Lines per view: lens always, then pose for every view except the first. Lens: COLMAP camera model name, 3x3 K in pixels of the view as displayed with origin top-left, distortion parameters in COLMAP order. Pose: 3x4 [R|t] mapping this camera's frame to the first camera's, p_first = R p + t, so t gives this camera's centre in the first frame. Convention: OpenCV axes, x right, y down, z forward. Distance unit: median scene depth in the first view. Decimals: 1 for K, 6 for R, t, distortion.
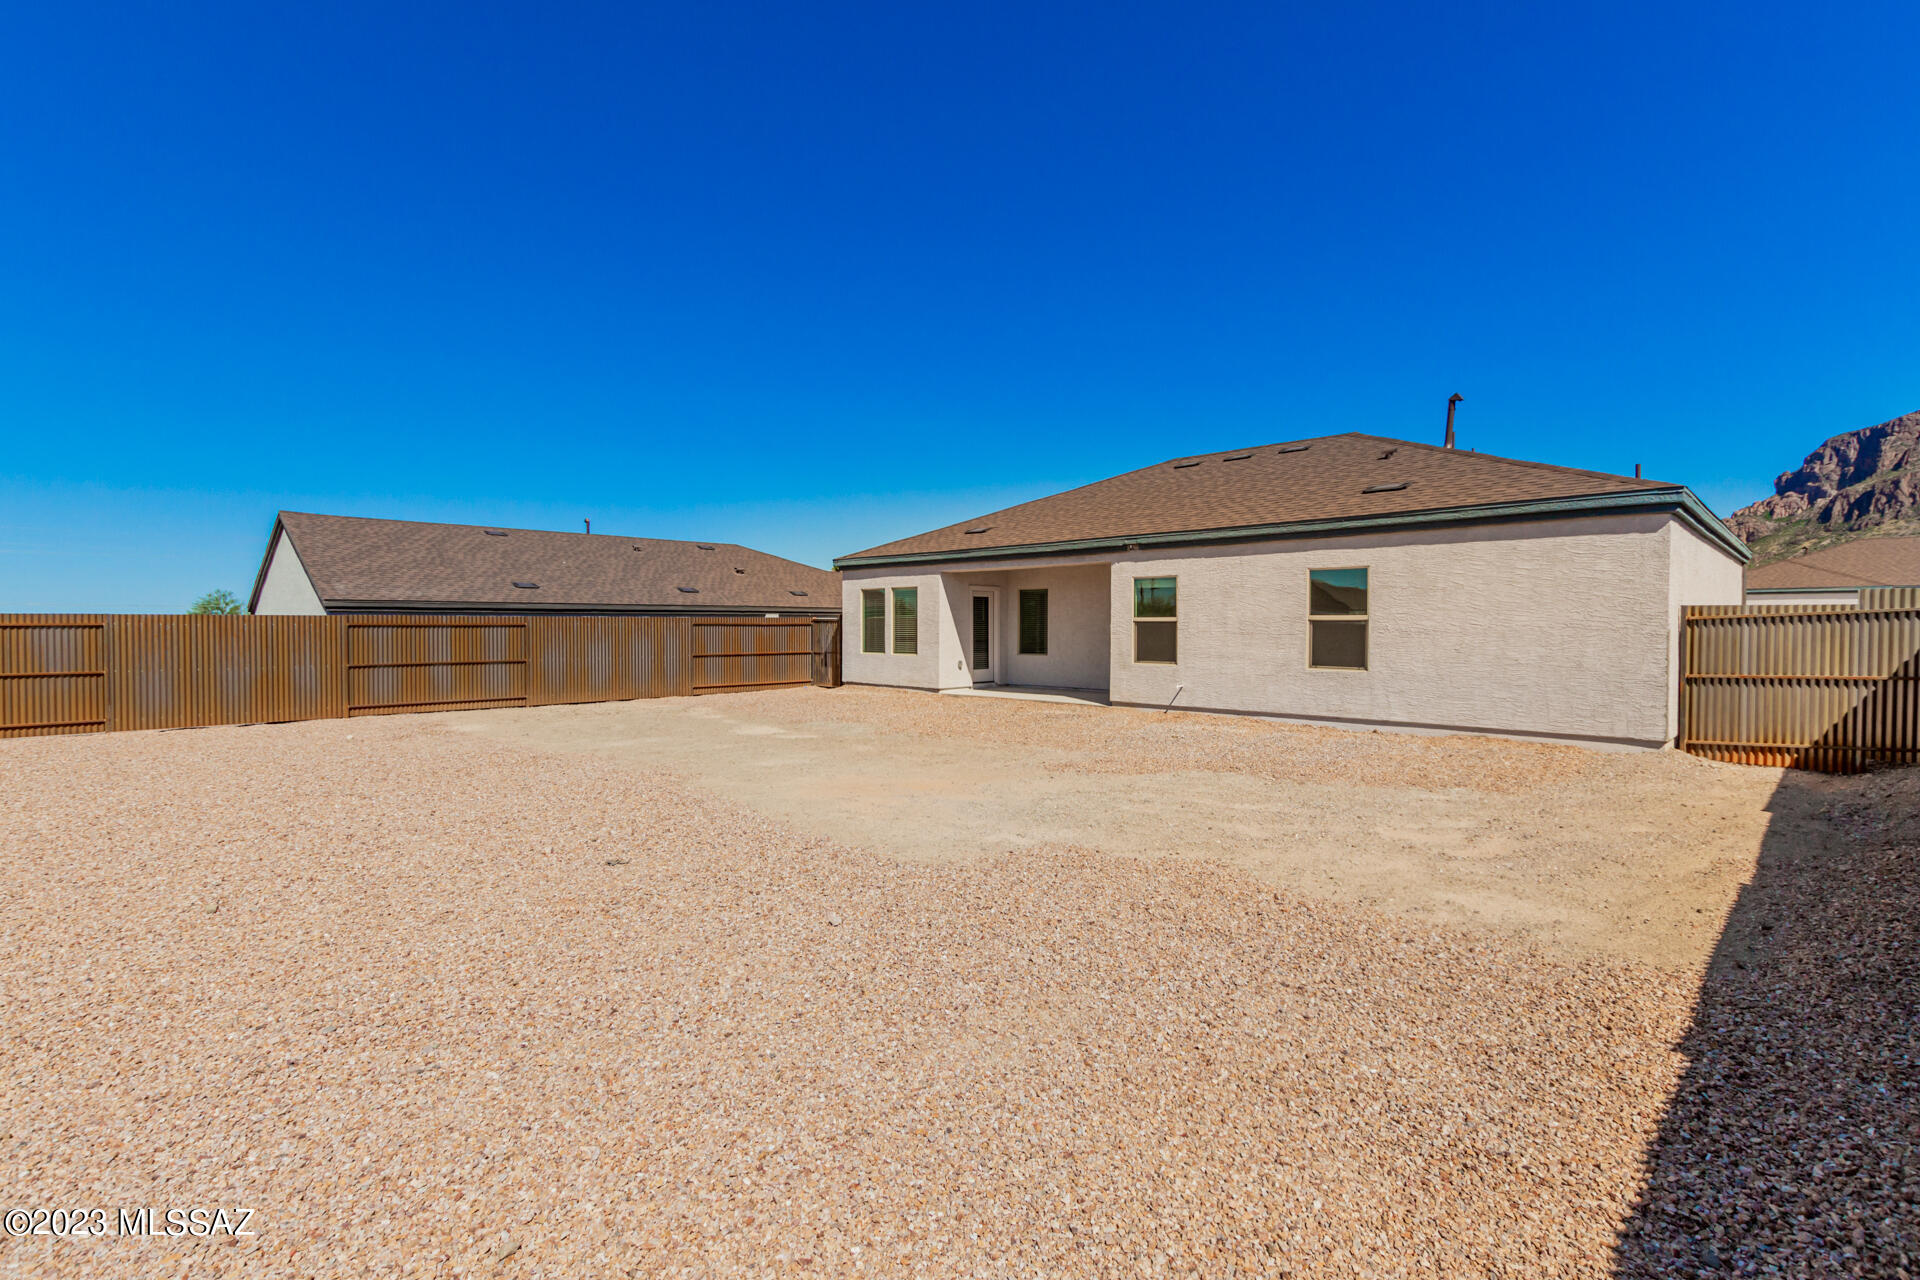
lens RADIAL K [[884.2, 0, 958.1], [0, 884.2, 630.1], [0, 0, 1]] dist [0.001241, -0.000495]
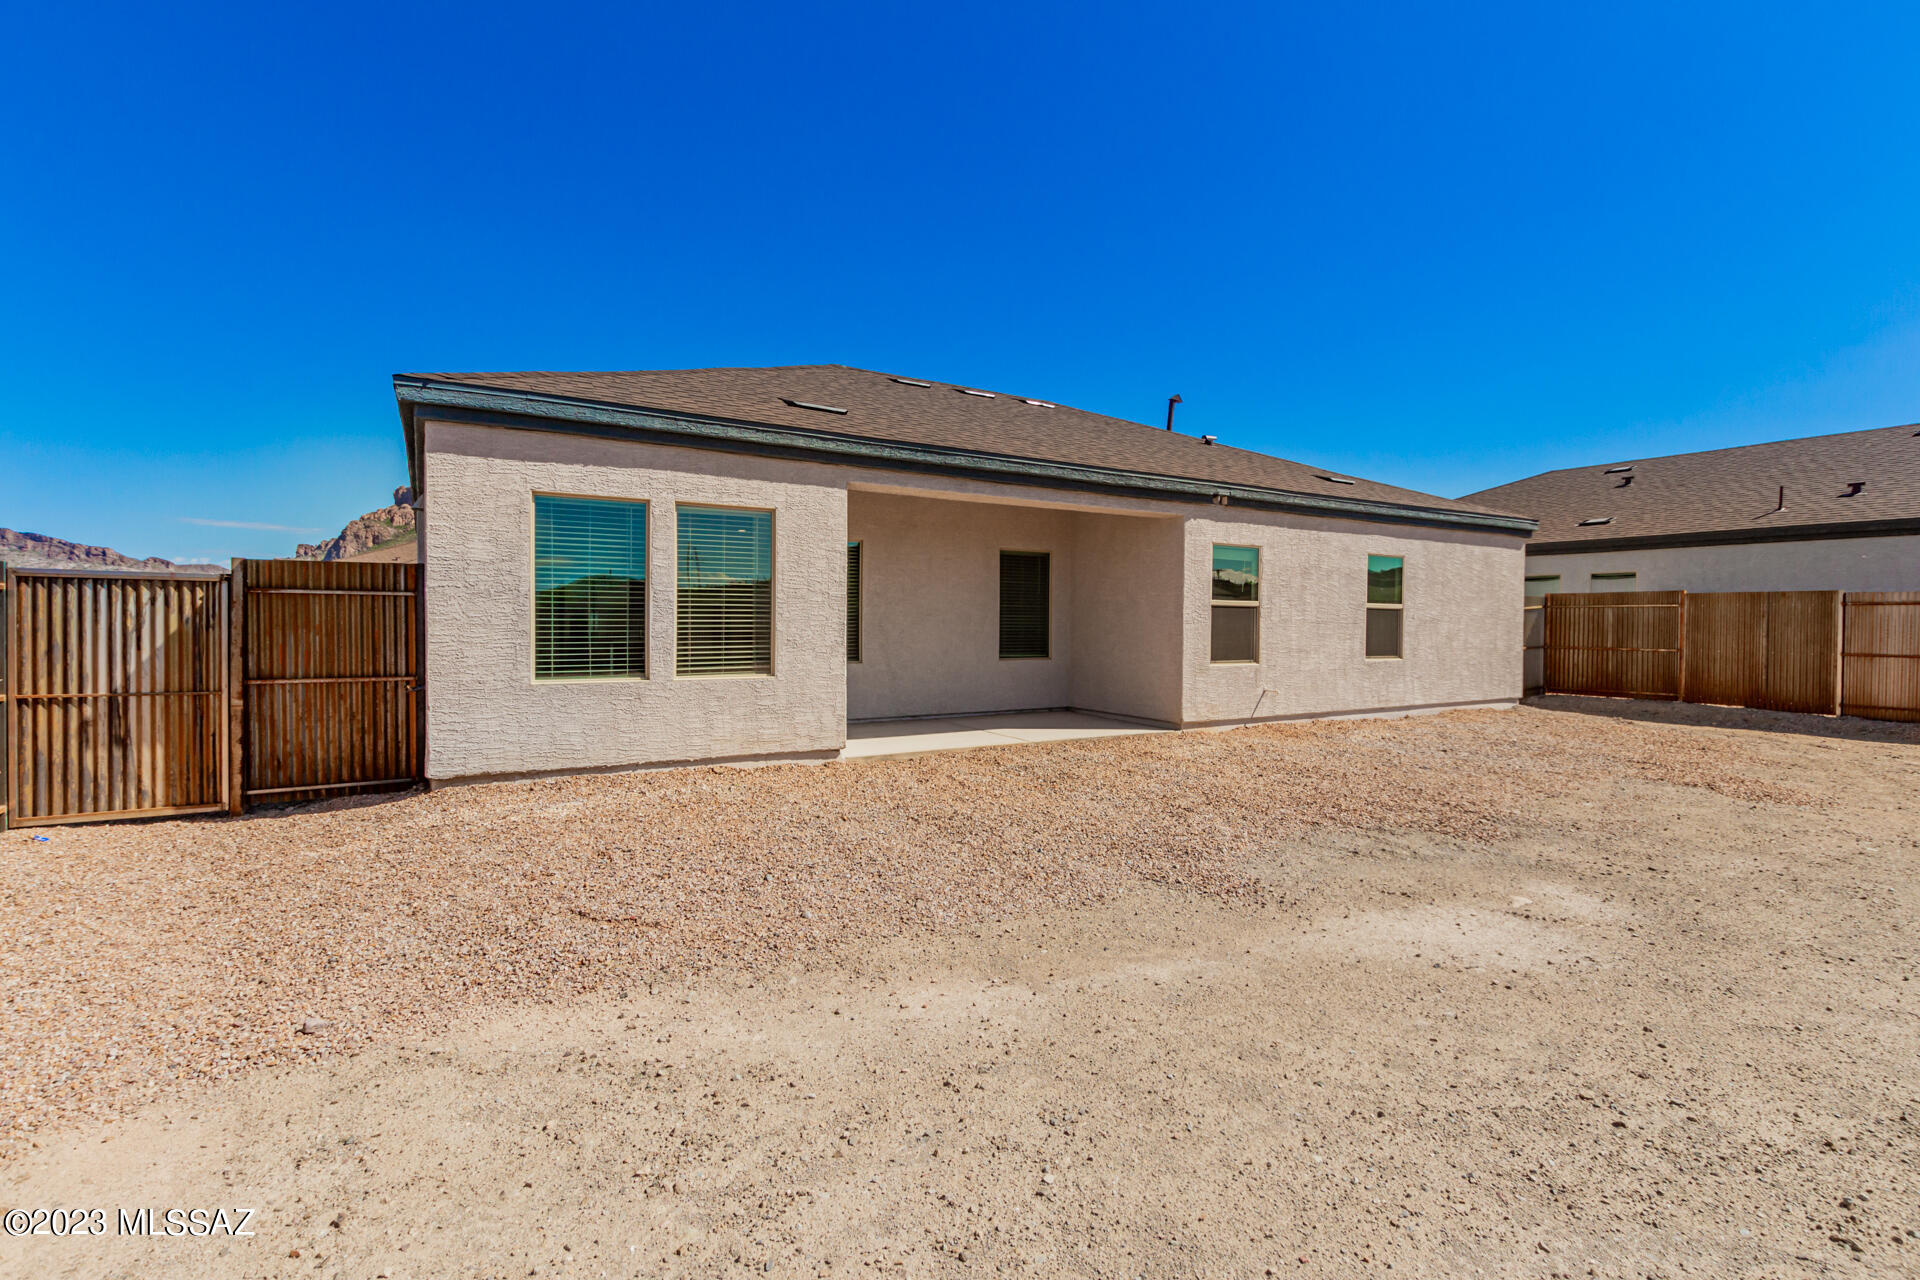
lens RADIAL K [[884.2, 0, 958.1], [0, 884.2, 630.1], [0, 0, 1]] dist [0.001241, -0.000495]
pose [[0.241624, -0.006580, 0.970348, -0.527298], [-0.000965, 0.999975, 0.007021, 0.004989], [-0.970369, -0.002633, 0.241612, 1.015632]]
